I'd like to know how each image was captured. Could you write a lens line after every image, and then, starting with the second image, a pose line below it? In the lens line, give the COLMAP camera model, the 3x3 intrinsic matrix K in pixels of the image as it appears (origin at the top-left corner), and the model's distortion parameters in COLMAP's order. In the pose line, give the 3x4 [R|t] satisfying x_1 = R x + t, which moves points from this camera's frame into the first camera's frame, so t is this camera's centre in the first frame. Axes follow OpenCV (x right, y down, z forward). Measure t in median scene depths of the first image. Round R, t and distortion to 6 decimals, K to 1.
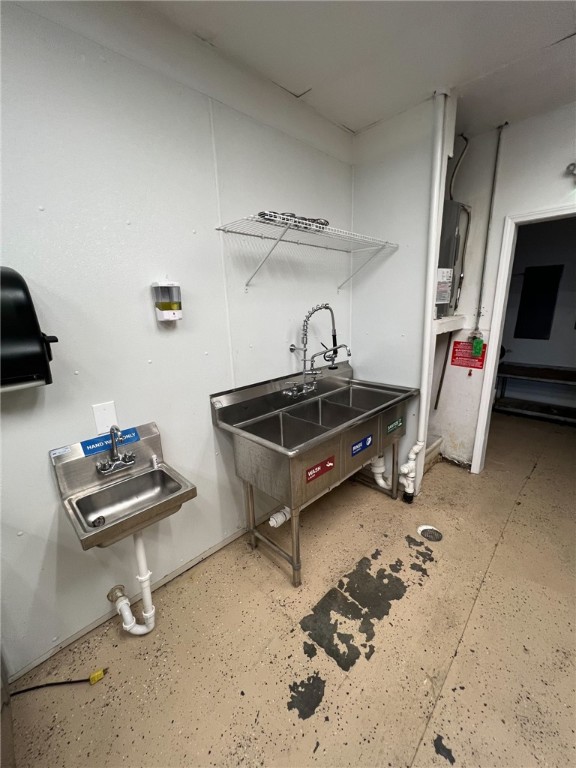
lens RADIAL K [[306.8, 0, 291.6], [0, 306.8, 386.5], [0, 0, 1]] dist [-0.000688, -0.000024]
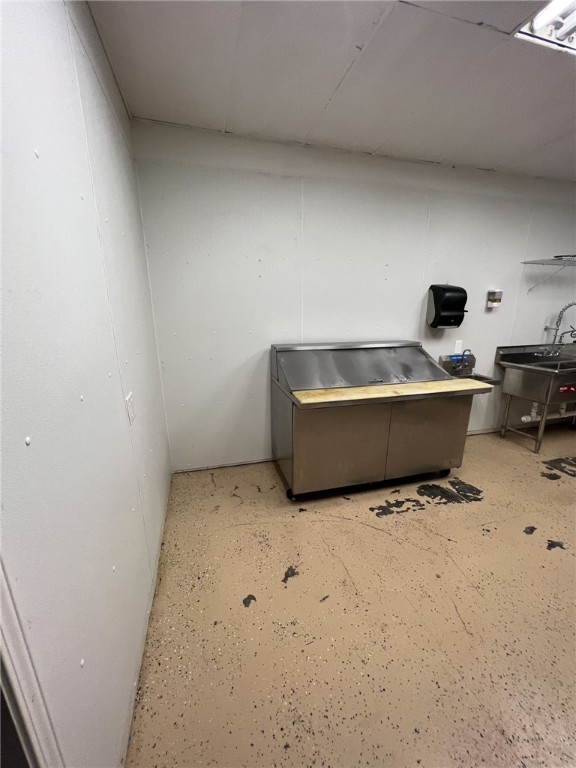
lens RADIAL K [[306.8, 0, 288.8], [0, 306.8, 387.4], [0, 0, 1]] dist [-0.000688, -0.000024]
pose [[0.870202, 0.147679, -0.470042, -0.452510], [-0.148128, 0.988303, 0.036274, 0.397192], [0.469901, 0.038061, 0.881898, -1.298443]]
